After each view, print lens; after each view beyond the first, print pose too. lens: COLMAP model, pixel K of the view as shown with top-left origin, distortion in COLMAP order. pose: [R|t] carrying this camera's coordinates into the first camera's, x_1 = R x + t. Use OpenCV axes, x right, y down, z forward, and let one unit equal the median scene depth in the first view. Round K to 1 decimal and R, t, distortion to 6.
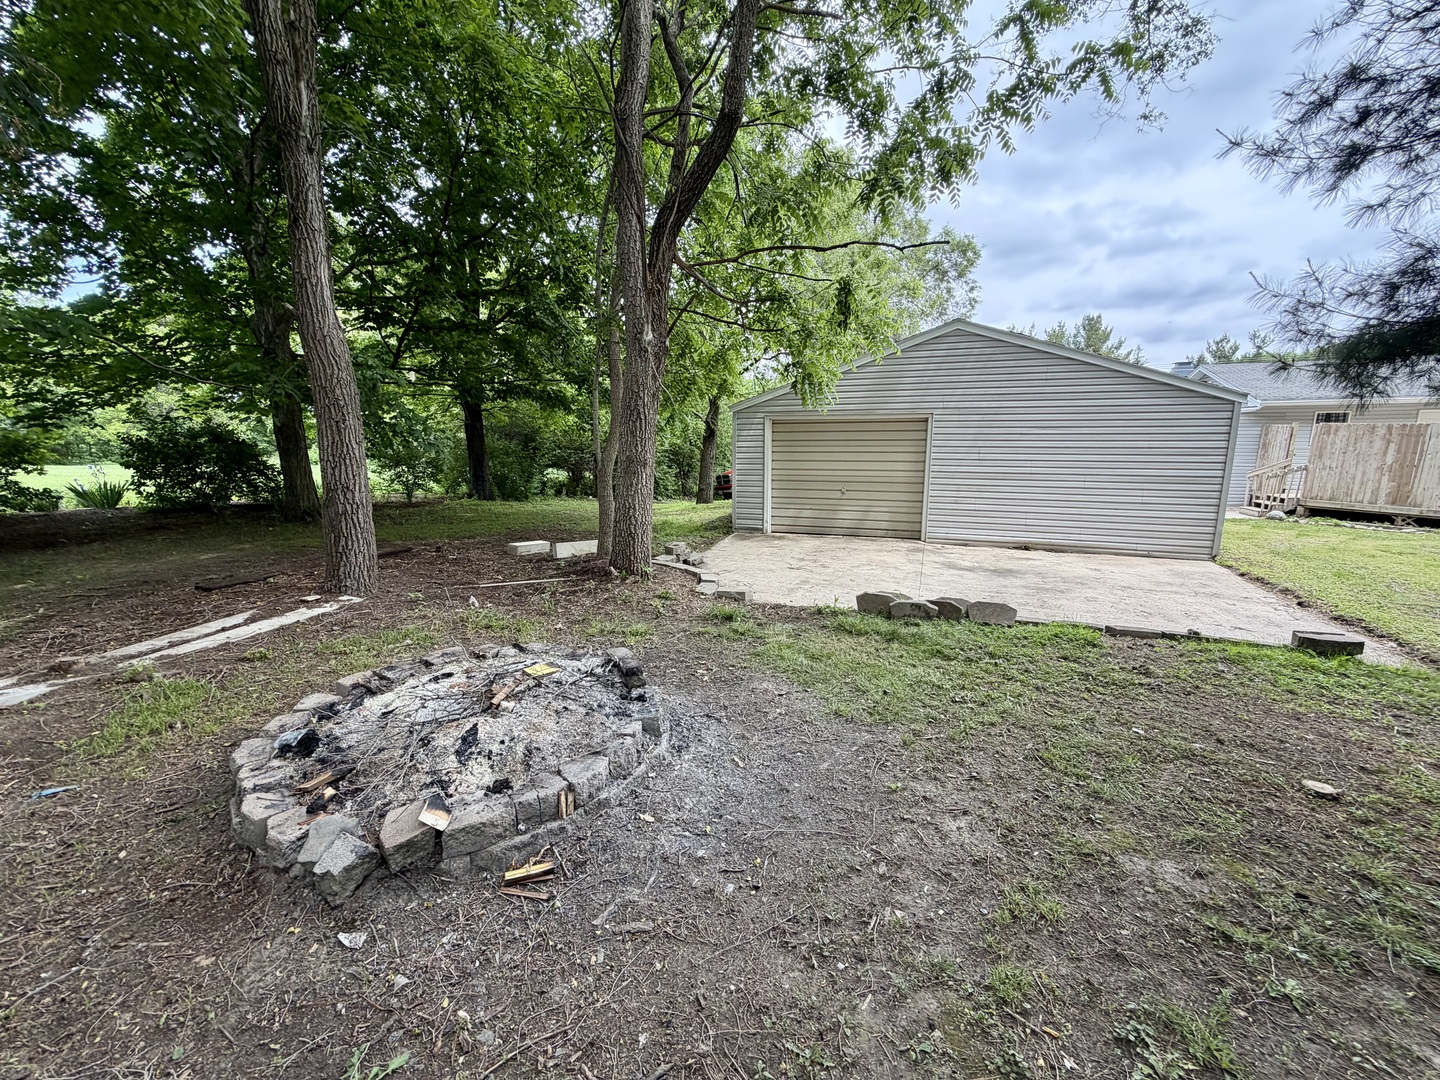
lens RADIAL K [[583.6, 0, 720.0], [0, 583.6, 540.0], [0, 0, 1]] dist [0.001040, 0.000056]
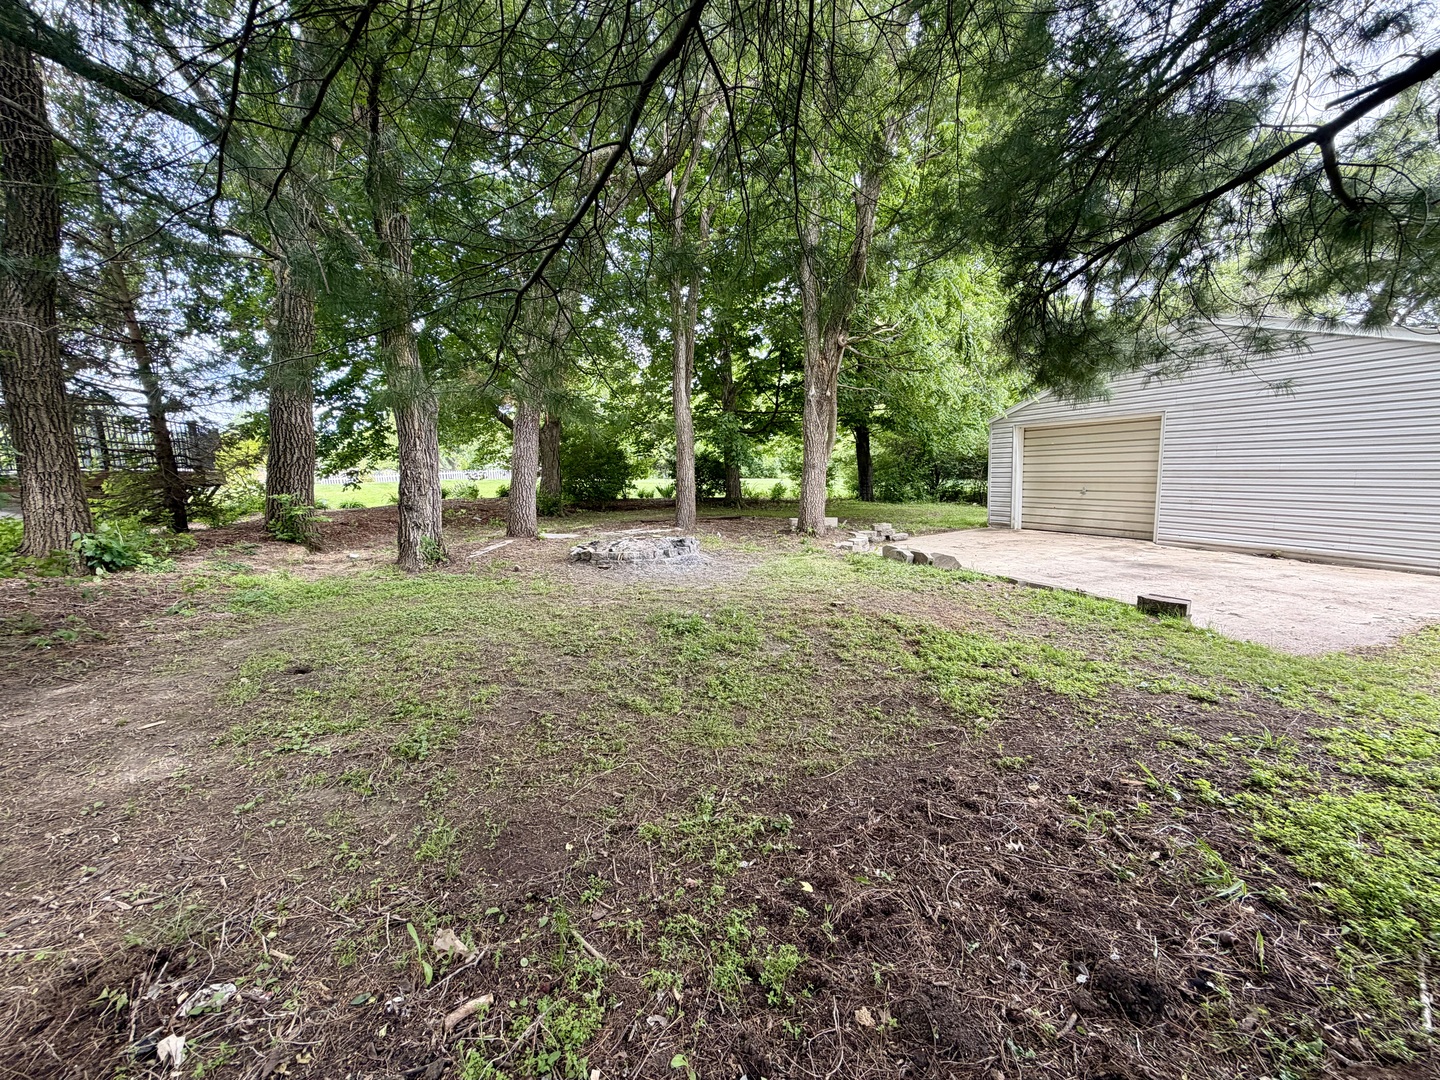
lens RADIAL K [[583.6, 0, 720.0], [0, 583.6, 540.0], [0, 0, 1]] dist [0.001040, 0.000056]
pose [[0.669344, 0.071158, -0.739537, 0.591026], [-0.094949, 0.995433, 0.009844, 0.057970], [0.736860, 0.063629, 0.673044, -0.192565]]
